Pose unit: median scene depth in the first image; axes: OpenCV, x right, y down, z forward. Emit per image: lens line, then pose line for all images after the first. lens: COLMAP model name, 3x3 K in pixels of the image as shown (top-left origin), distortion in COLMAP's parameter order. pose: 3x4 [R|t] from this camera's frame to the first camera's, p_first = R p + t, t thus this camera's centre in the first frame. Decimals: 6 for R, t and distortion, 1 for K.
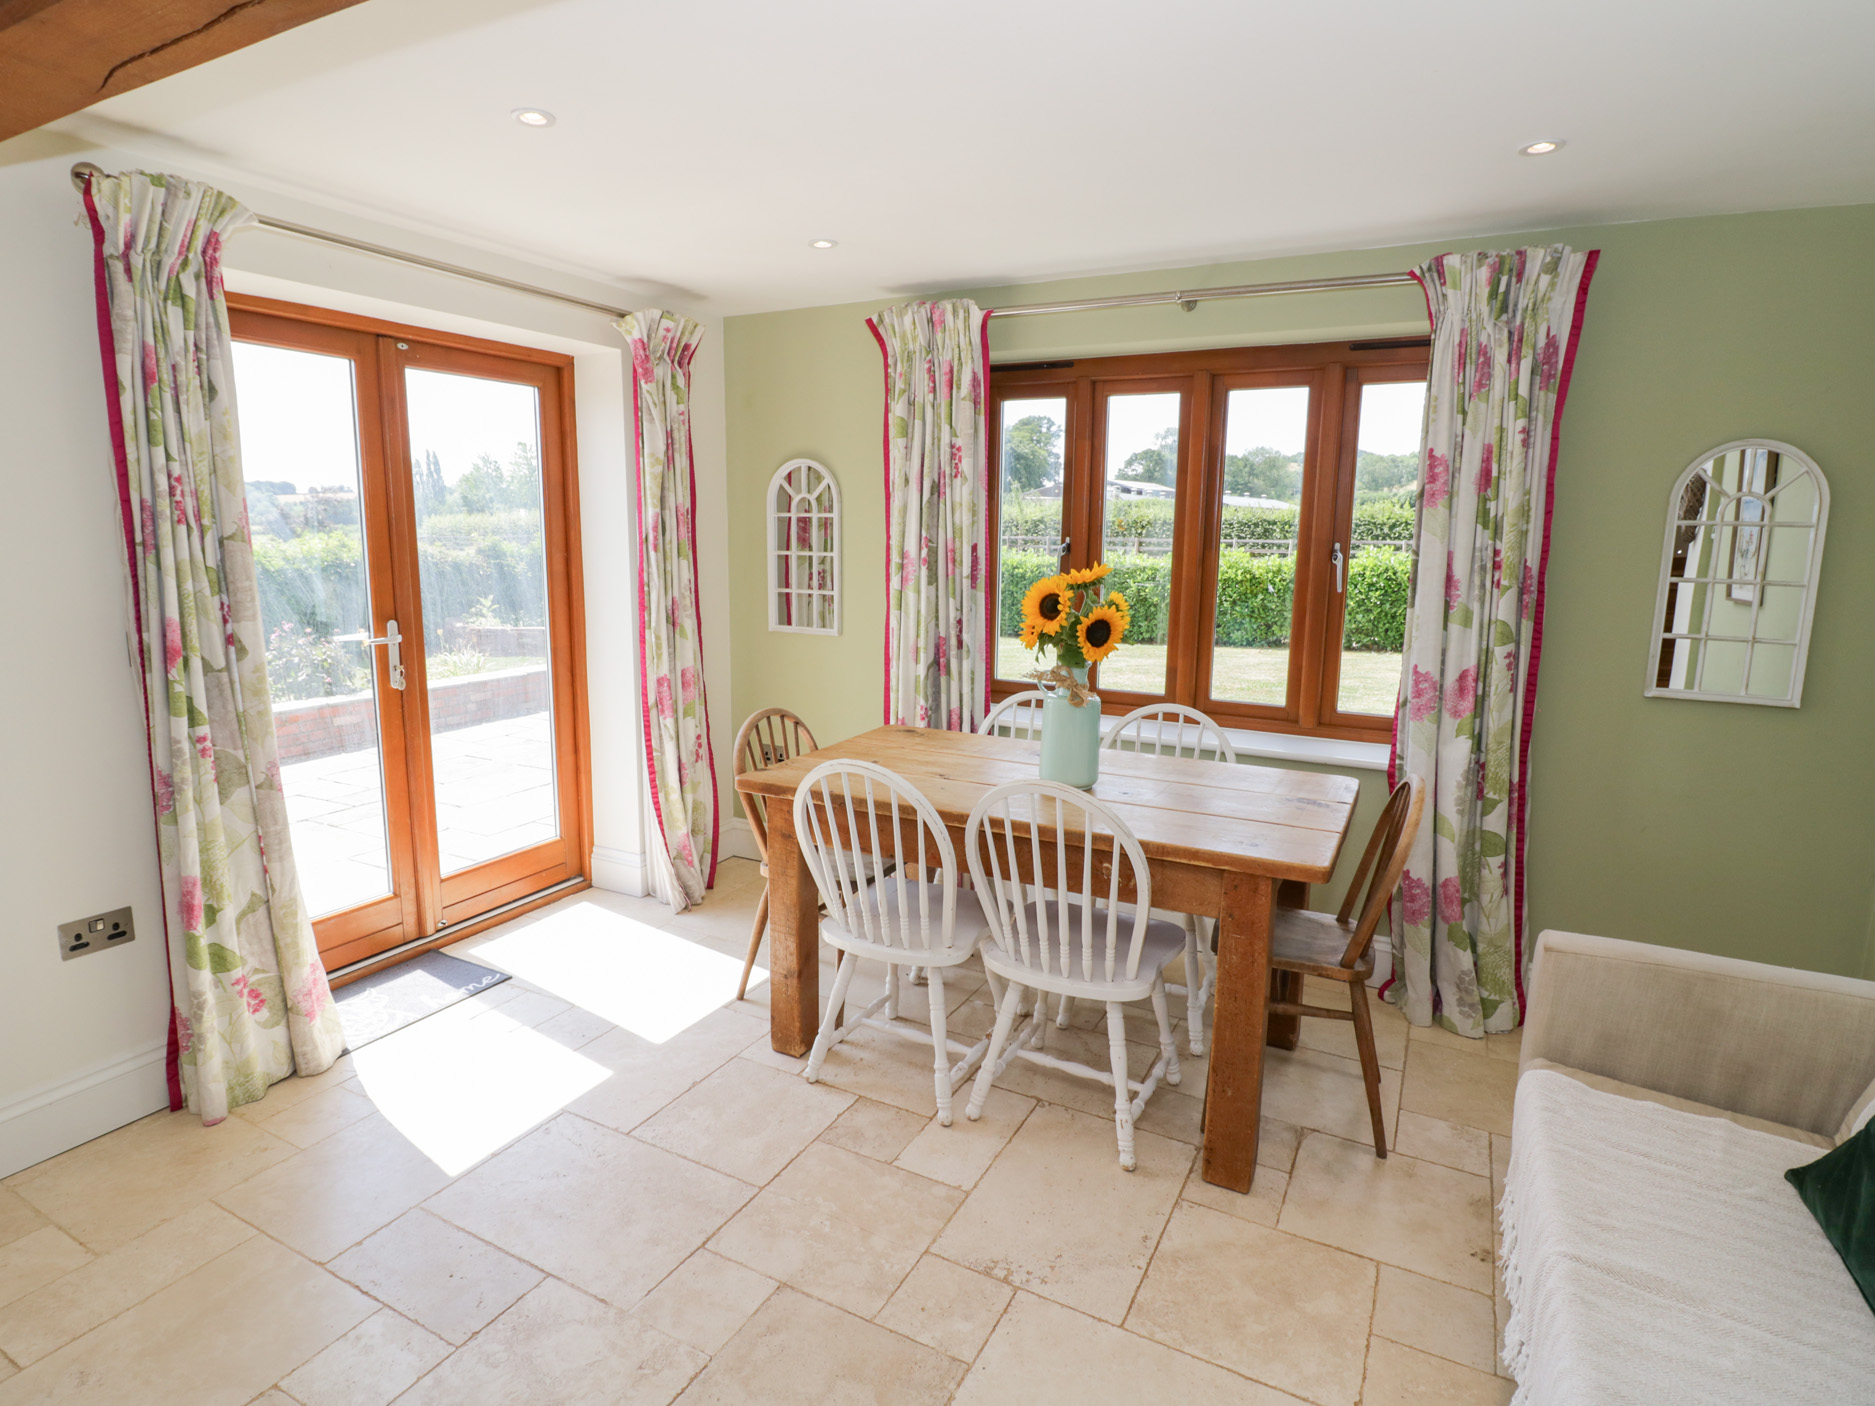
lens RADIAL K [[1005.2, 0, 931.5], [0, 1005.2, 691.1], [0, 0, 1]] dist [-0.009310, -0.001331]
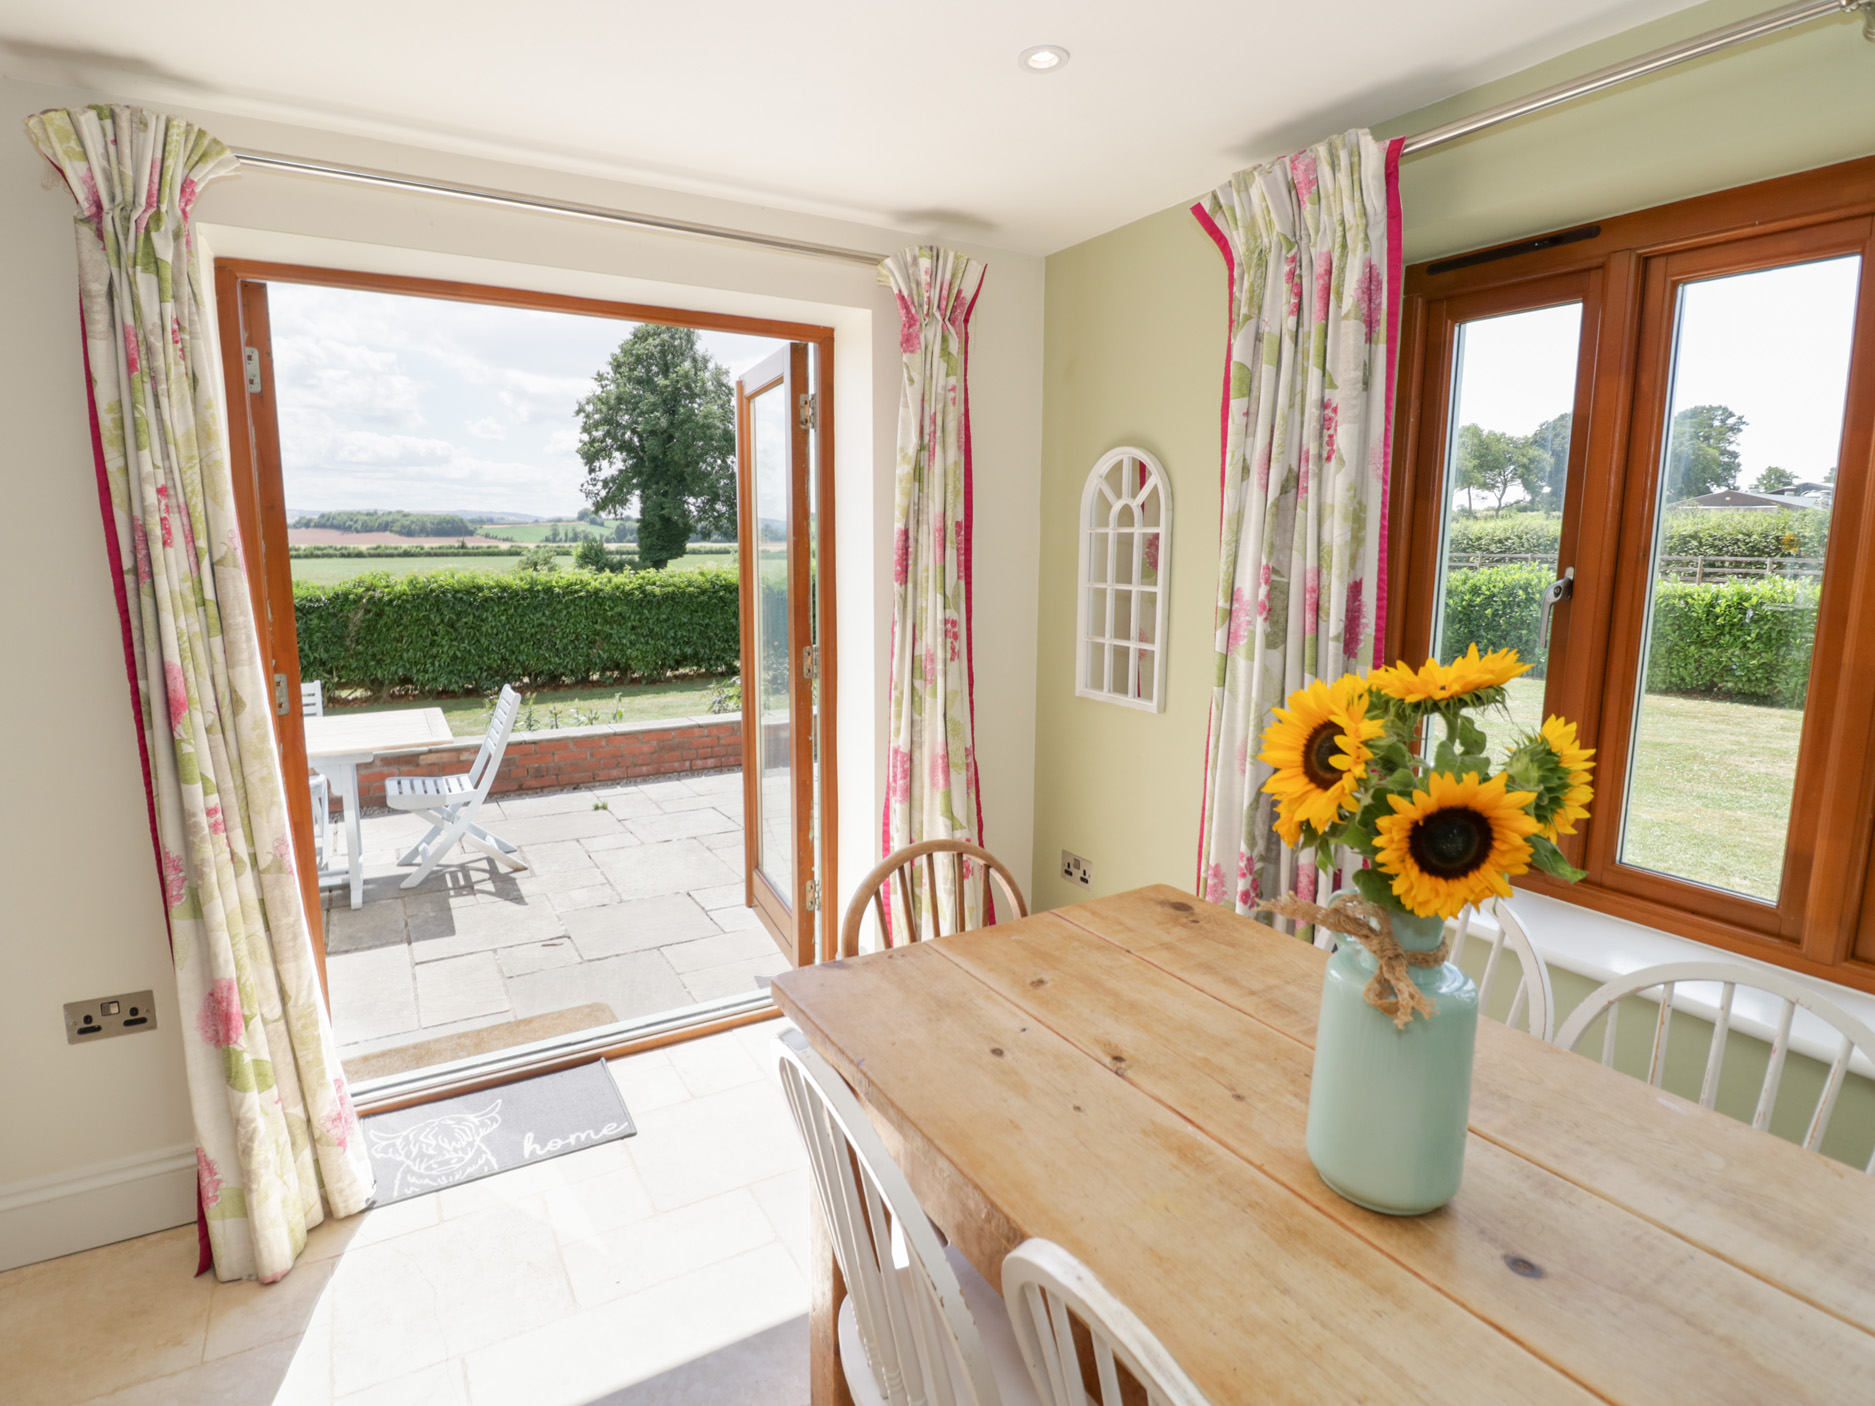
lens RADIAL K [[1005.2, 0, 931.5], [0, 1005.2, 691.1], [0, 0, 1]] dist [-0.009310, -0.001331]
pose [[0.855166, 0.074238, -0.513011, 0.133844], [-0.082437, 0.996573, 0.006795, -0.070817], [0.511758, 0.036480, 0.858355, 0.414985]]
